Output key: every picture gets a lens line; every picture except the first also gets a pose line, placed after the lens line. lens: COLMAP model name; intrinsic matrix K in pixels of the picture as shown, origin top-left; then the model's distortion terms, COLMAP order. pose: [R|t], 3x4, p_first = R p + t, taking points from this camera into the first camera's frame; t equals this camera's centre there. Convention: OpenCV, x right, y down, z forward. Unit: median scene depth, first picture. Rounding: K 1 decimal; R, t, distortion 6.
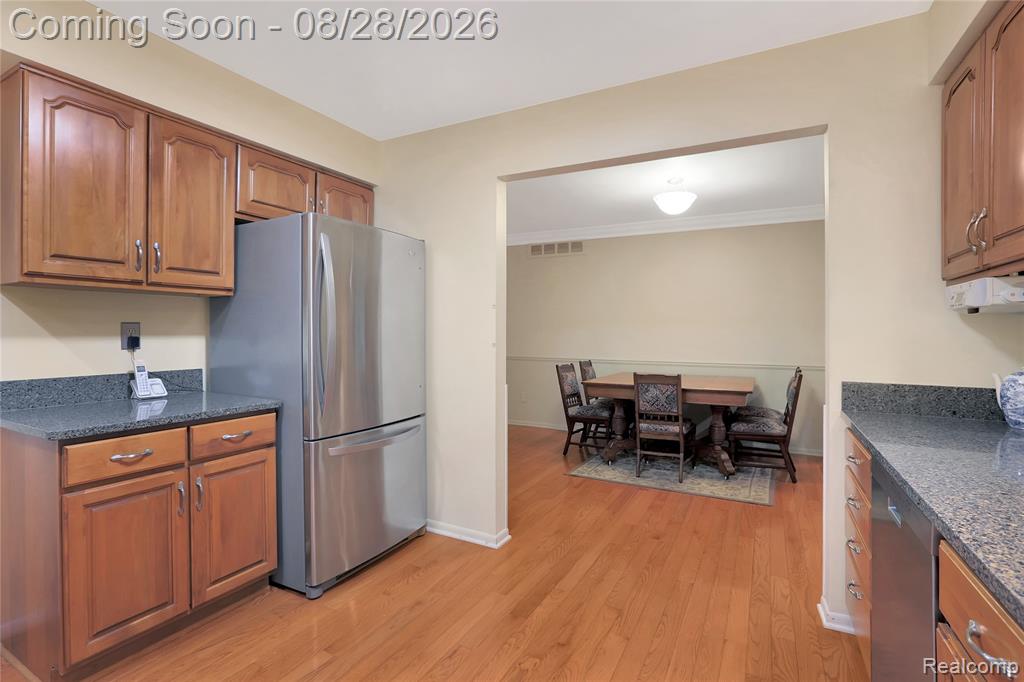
lens RADIAL K [[479.5, 0, 512.6], [0, 479.5, 329.9], [0, 0, 1]] dist [-0.014934, 0.000790]
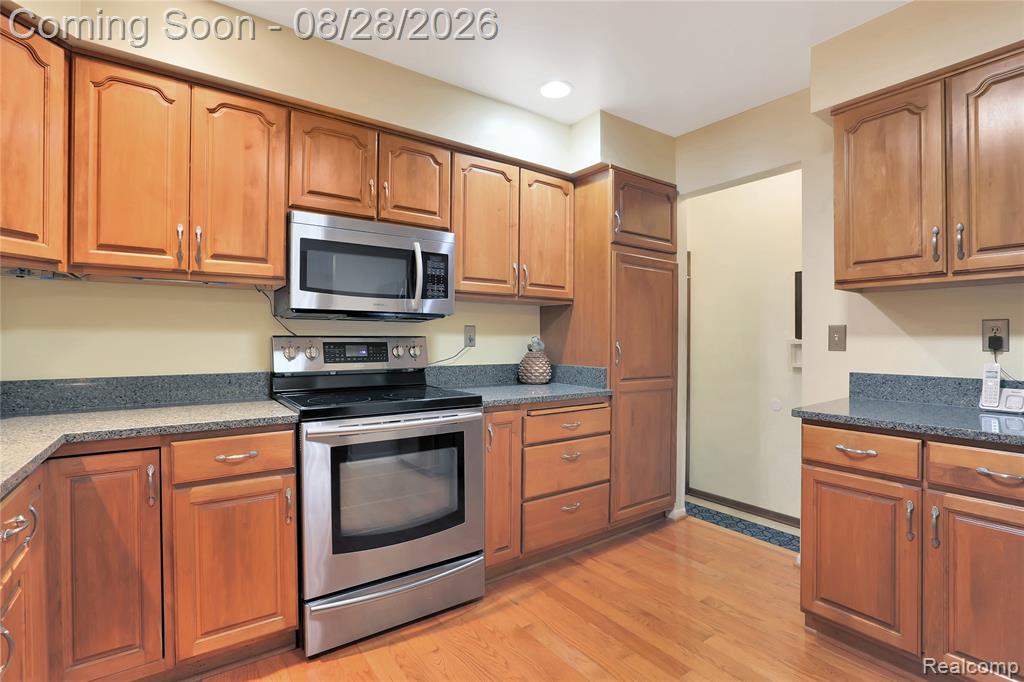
lens RADIAL K [[479.5, 0, 512.1], [0, 479.5, 346.6], [0, 0, 1]] dist [-0.014934, 0.000790]
pose [[-0.424835, 0.008715, -0.905229, 0.366435], [-0.002306, 0.999940, 0.010709, 0.029104], [0.905268, 0.006637, -0.424789, 0.665391]]
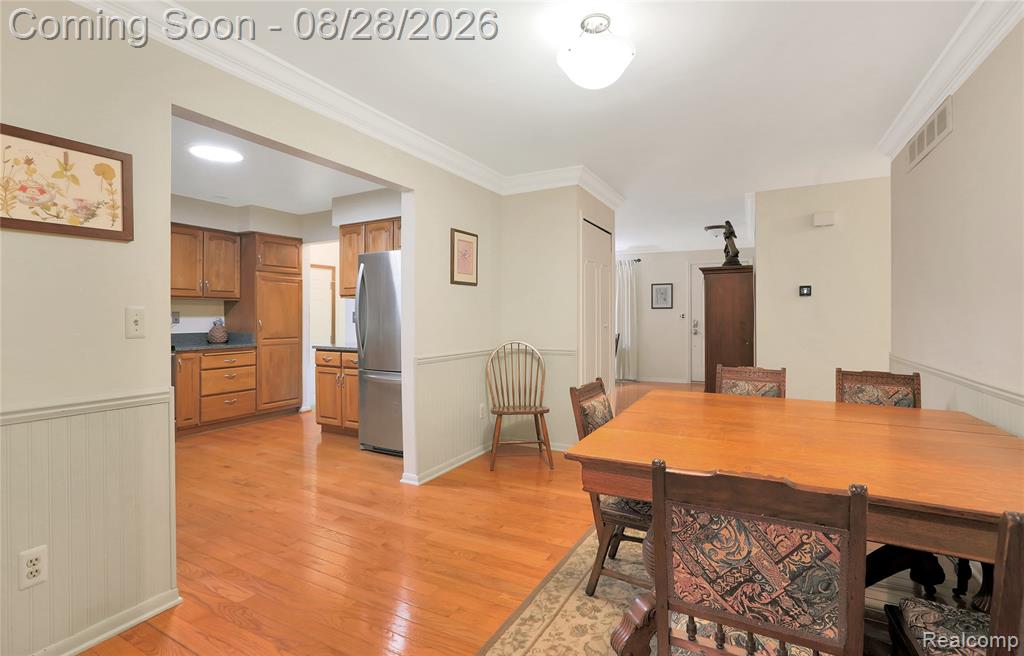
lens RADIAL K [[474.1, 0, 503.0], [0, 474.1, 325.8], [0, 0, 1]] dist [-0.009874, 0.000660]
pose [[-0.018354, 0.011151, -0.999769, 1.701970], [0.006229, 0.999920, 0.011038, 0.040913], [0.999812, -0.006025, -0.018422, 1.811196]]
